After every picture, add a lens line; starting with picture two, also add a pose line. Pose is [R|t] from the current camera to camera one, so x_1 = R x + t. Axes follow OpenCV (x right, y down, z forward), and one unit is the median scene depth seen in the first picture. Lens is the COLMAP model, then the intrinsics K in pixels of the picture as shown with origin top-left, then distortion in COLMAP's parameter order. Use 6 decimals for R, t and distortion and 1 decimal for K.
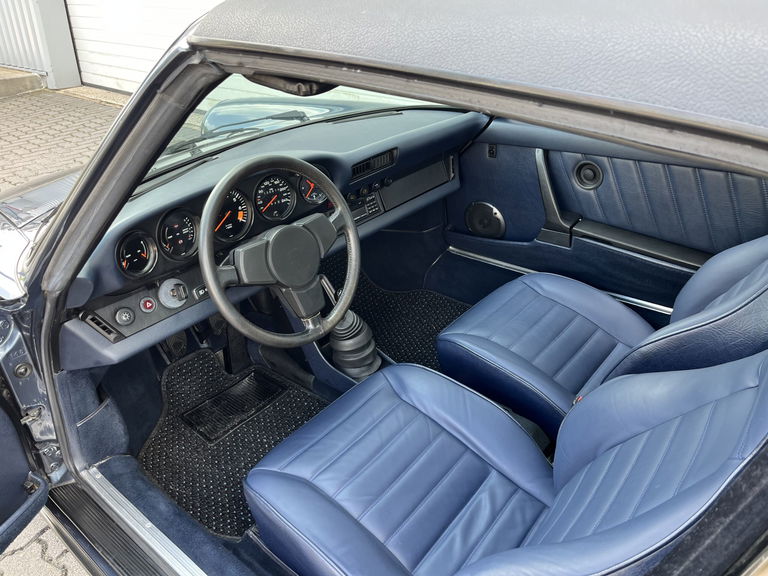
lens RADIAL K [[575.2, 0, 384.5], [0, 575.2, 291.4], [0, 0, 1]] dist [0.023370, -0.020014]
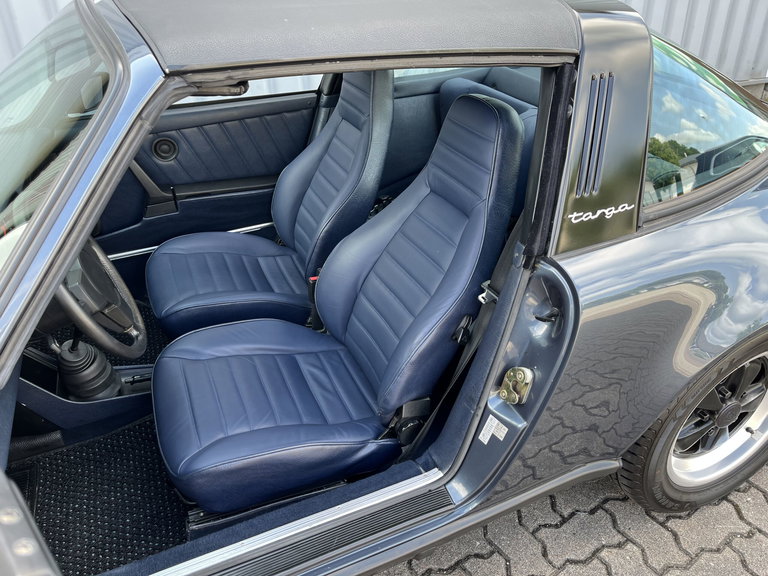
lens RADIAL K [[575.2, 0, 386.4], [0, 575.2, 287.3], [0, 0, 1]] dist [0.023370, -0.020014]
pose [[0.450712, -0.450757, 0.770504, -0.530815], [0.439138, 0.863441, 0.248250, -0.053896], [-0.777185, 0.226469, 0.587108, 0.004131]]
